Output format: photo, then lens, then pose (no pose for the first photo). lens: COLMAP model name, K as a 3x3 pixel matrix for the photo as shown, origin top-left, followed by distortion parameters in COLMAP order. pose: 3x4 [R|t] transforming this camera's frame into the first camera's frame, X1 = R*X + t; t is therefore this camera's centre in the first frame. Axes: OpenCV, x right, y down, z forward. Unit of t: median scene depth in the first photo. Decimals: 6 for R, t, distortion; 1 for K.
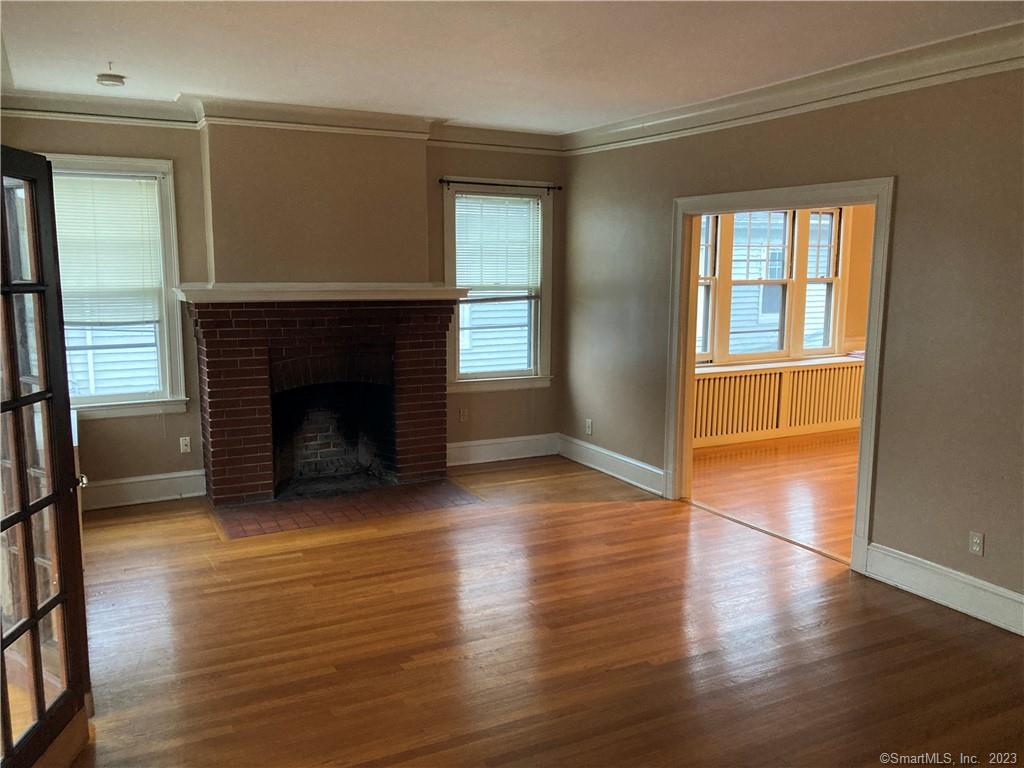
lens RADIAL K [[824.7, 0, 512.0], [0, 824.7, 384.0], [0, 0, 1]] dist [0.008247, 0.002729]
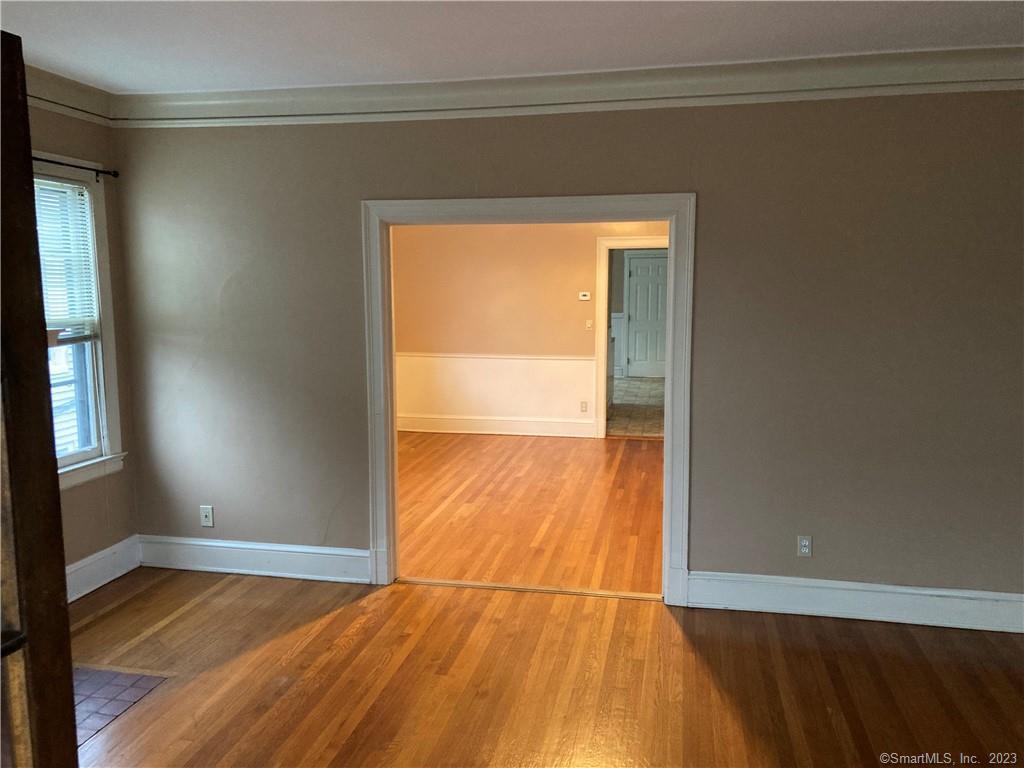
lens RADIAL K [[792.2, 0, 512.0], [0, 792.2, 384.0], [0, 0, 1]] dist [0.024775, 0.004638]
pose [[0.641035, -0.091132, 0.762082, -0.250749], [0.115877, 0.993036, 0.021279, -0.044853], [-0.758714, 0.074667, 0.647131, 0.354441]]
